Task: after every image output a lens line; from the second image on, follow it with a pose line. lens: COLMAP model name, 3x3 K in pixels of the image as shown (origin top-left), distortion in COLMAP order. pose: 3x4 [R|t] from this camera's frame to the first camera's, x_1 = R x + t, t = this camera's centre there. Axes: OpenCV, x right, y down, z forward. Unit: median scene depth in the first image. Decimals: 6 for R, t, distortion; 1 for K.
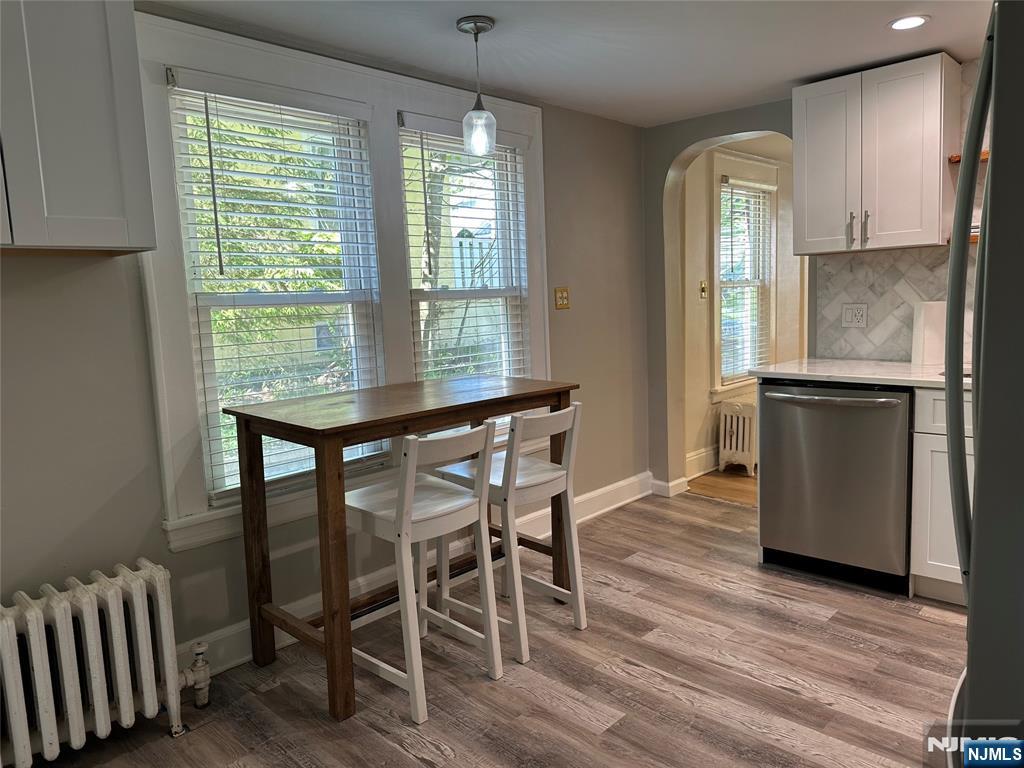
lens RADIAL K [[715.1, 0, 506.6], [0, 715.1, 381.1], [0, 0, 1]] dist [0.020174, -0.016947]
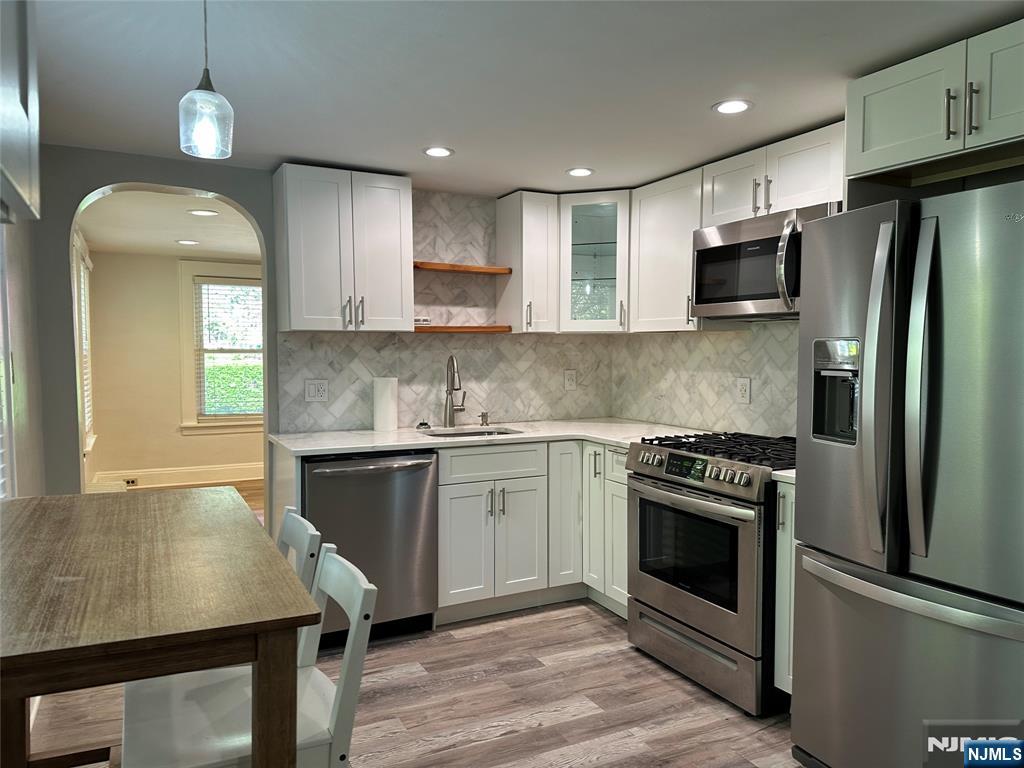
lens RADIAL K [[715.1, 0, 505.5], [0, 715.1, 386.8], [0, 0, 1]] dist [0.020174, -0.016947]
pose [[0.334872, -0.007289, 0.942235, -0.433260], [0.094281, 0.995211, -0.025809, -0.045264], [-0.937535, 0.097477, 0.333956, 0.404588]]
